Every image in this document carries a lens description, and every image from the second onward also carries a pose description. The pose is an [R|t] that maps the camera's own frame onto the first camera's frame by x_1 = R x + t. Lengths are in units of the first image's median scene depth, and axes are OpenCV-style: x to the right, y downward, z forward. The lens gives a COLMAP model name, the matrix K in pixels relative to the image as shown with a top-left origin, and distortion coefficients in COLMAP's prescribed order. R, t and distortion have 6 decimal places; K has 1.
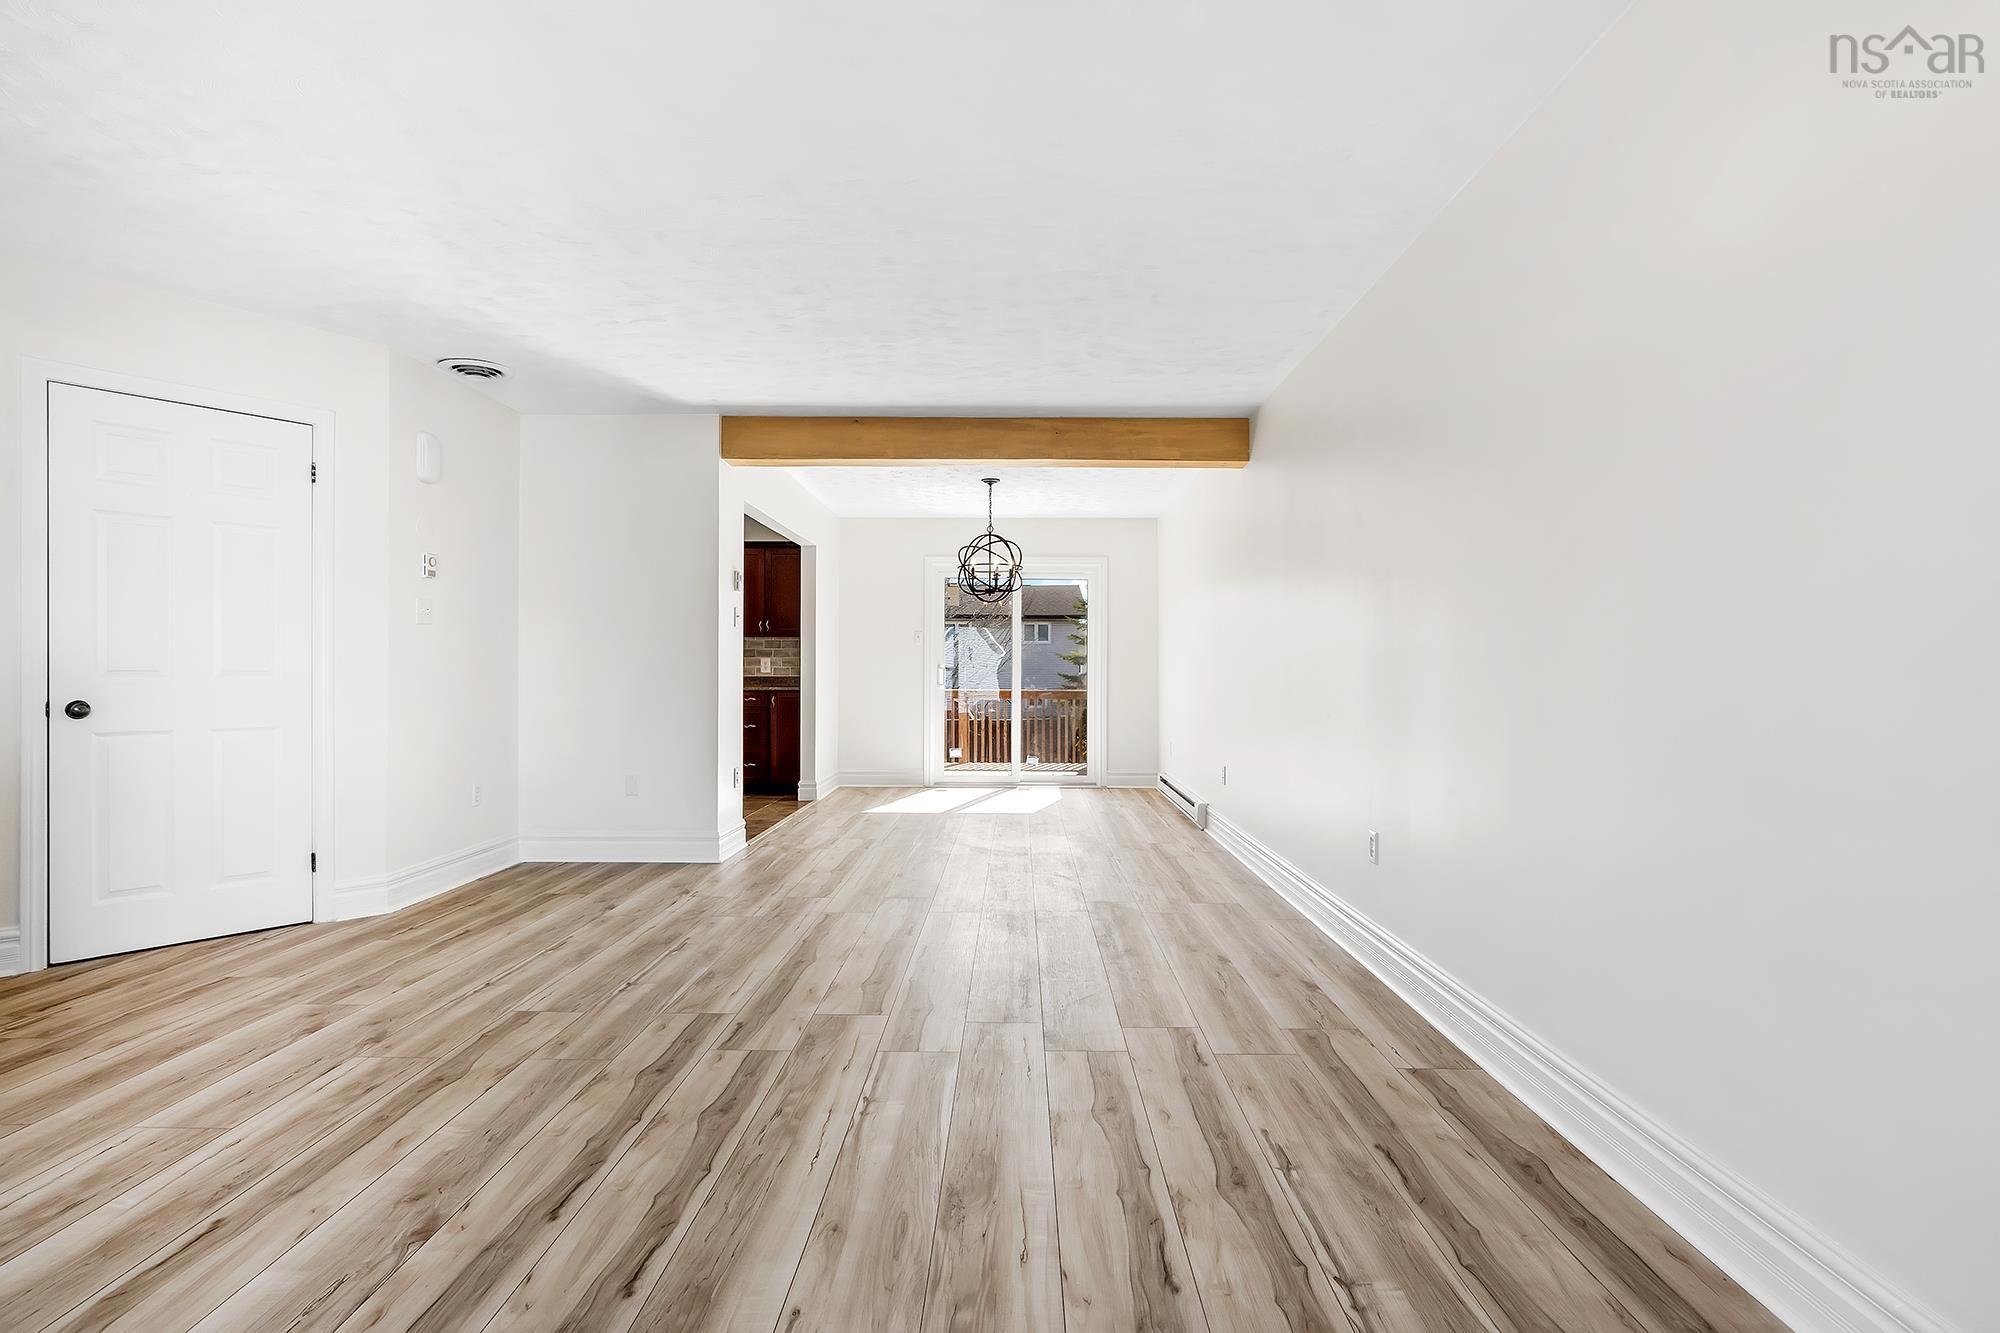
lens RADIAL K [[992.9, 0, 988.1], [0, 992.9, 652.0], [0, 0, 1]] dist [-0.002164, 0.002475]
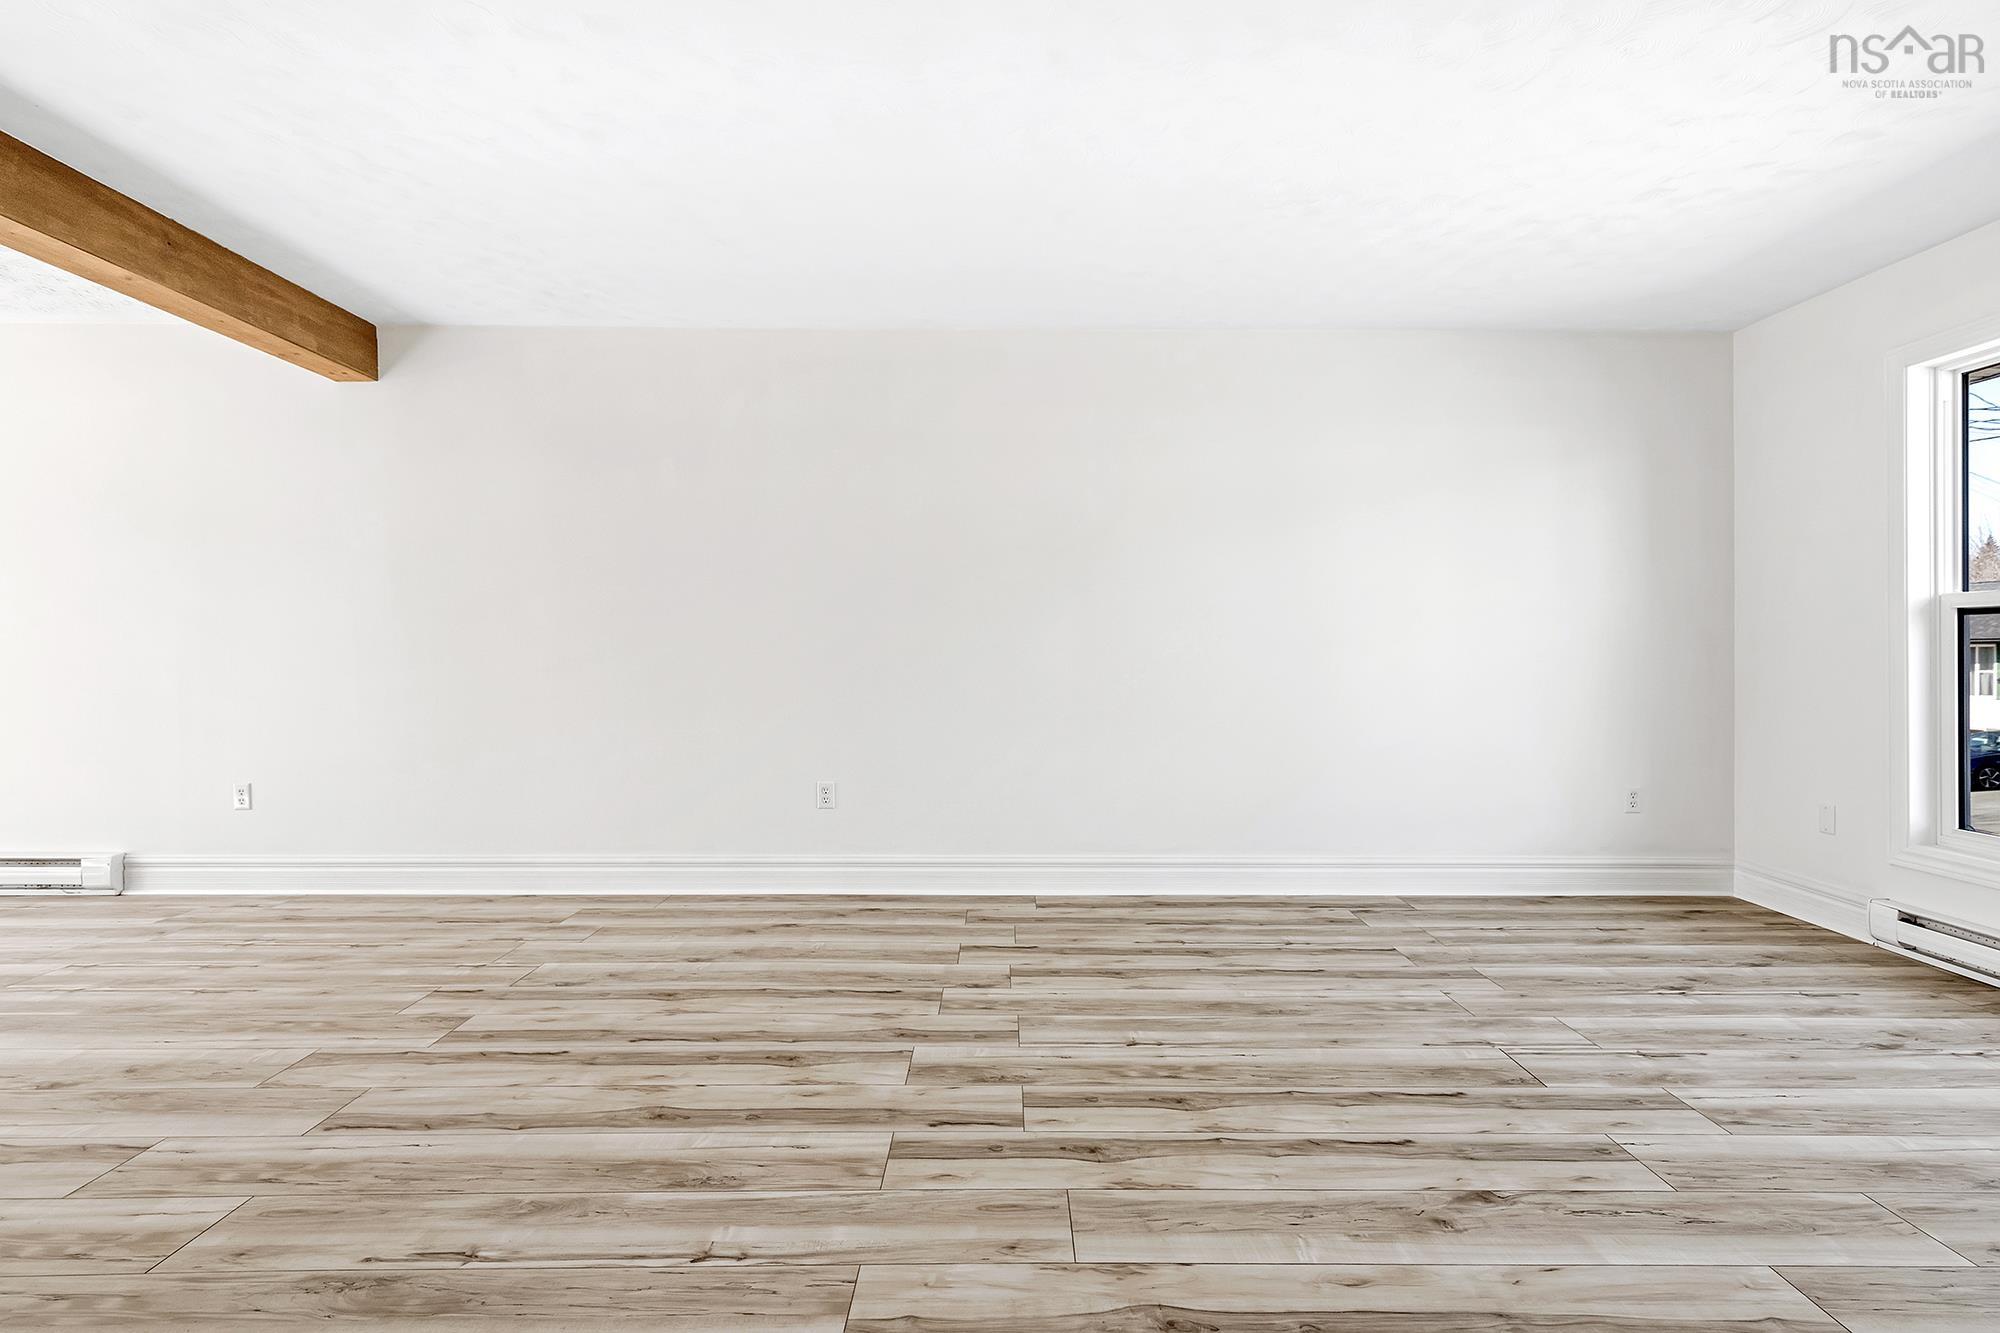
lens RADIAL K [[975.3, 0, 1030.9], [0, 975.3, 659.4], [0, 0, 1]] dist [0.001012, 0.000444]
pose [[-0.041001, -0.011364, 0.999094, -1.126966], [-0.022744, 0.999687, 0.010437, 0.013052], [-0.998900, -0.022296, -0.041247, 1.098397]]
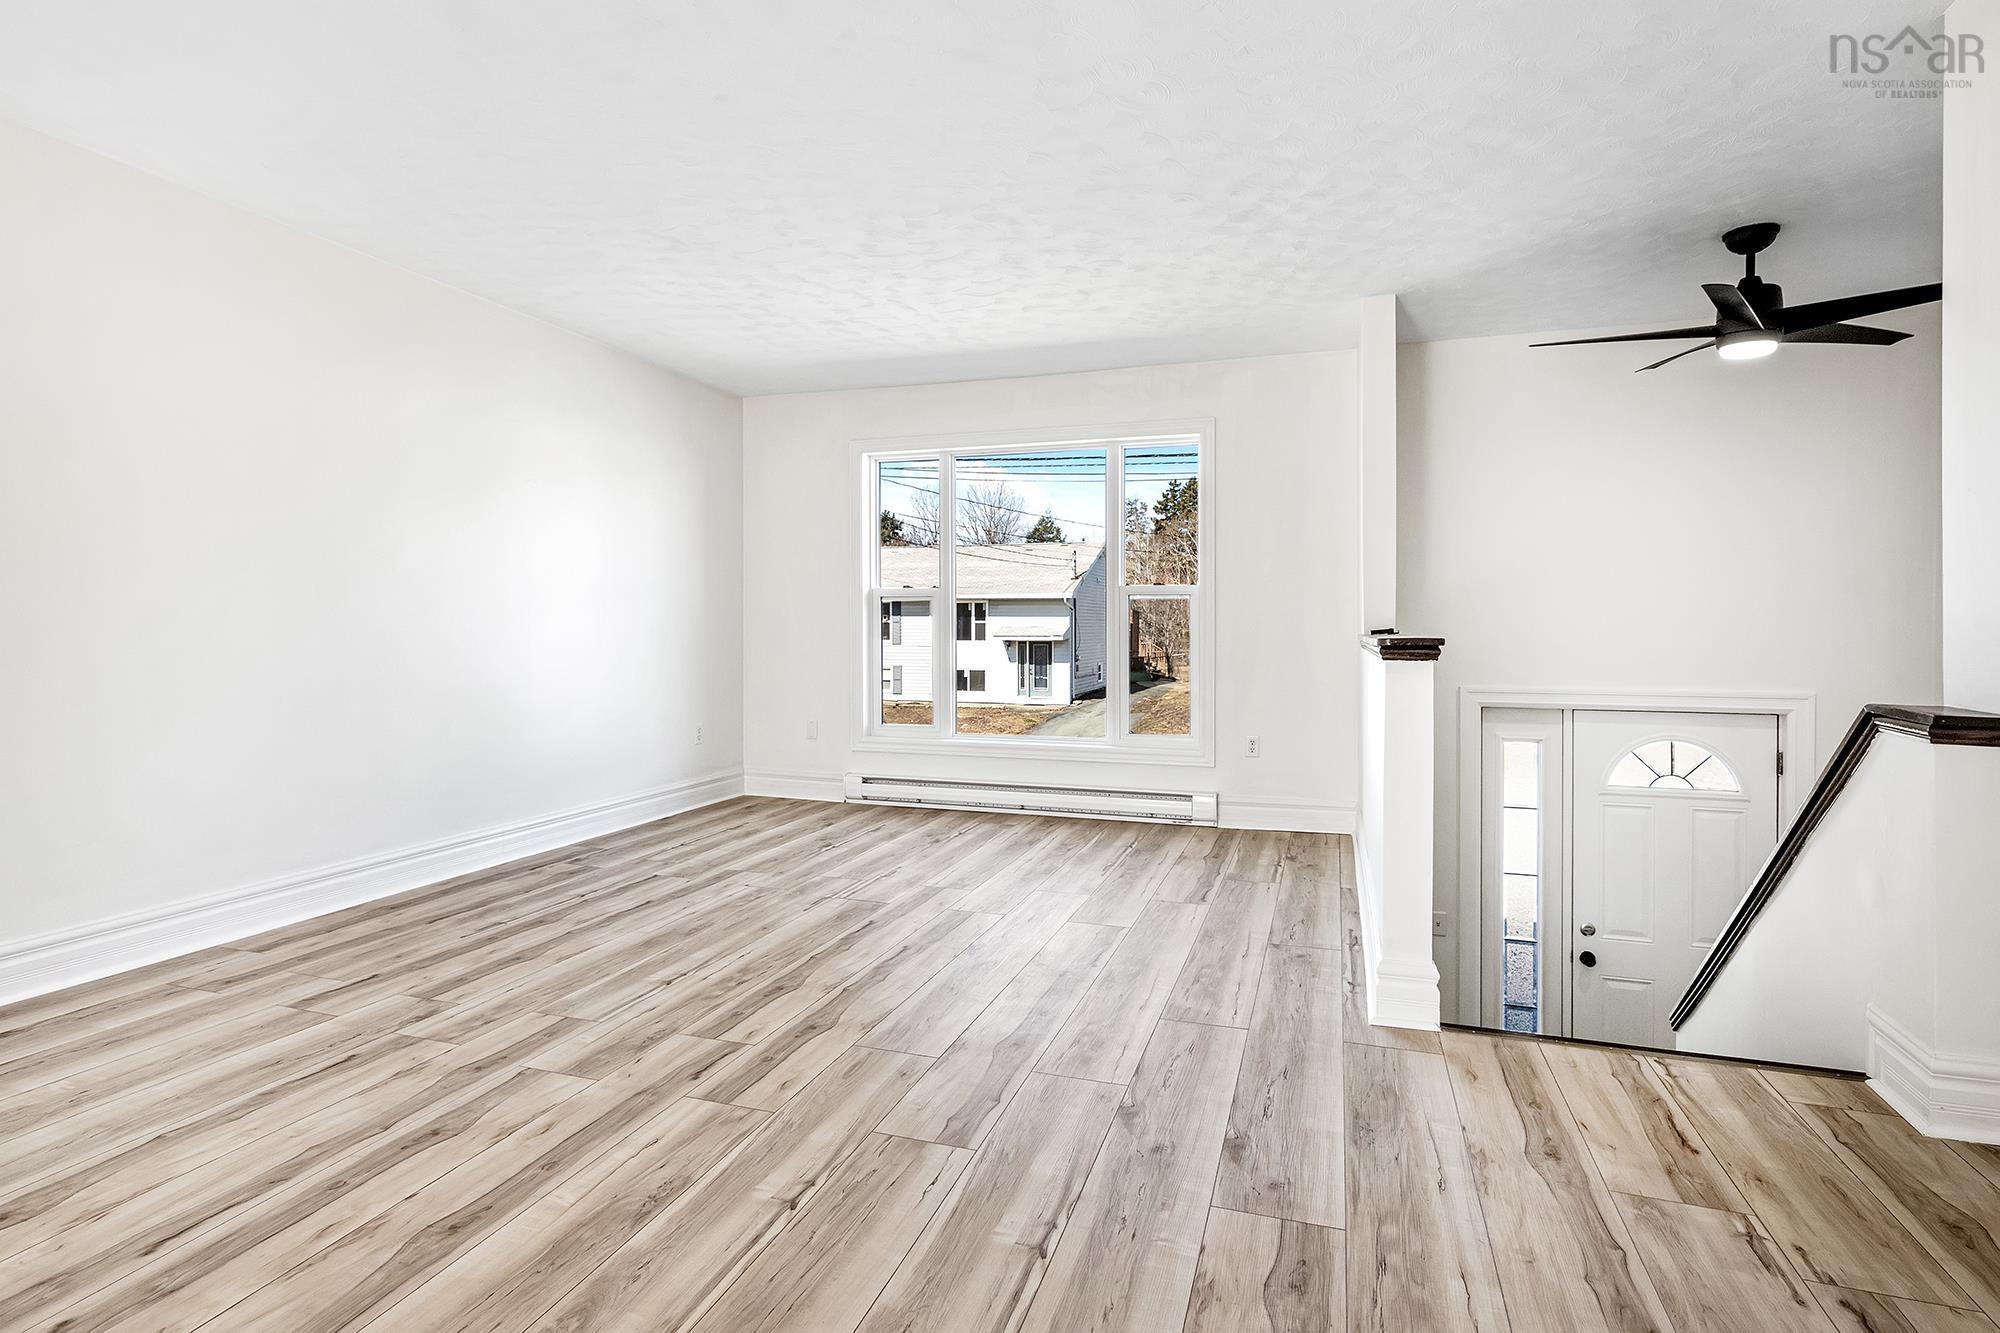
lens RADIAL K [[992.9, 0, 988.1], [0, 992.9, 652.0], [0, 0, 1]] dist [-0.002164, 0.002475]
pose [[-0.951693, -0.014722, 0.306697, -0.806015], [-0.011655, 0.999862, 0.011829, 0.028095], [-0.306829, 0.007683, -0.951734, 1.908005]]
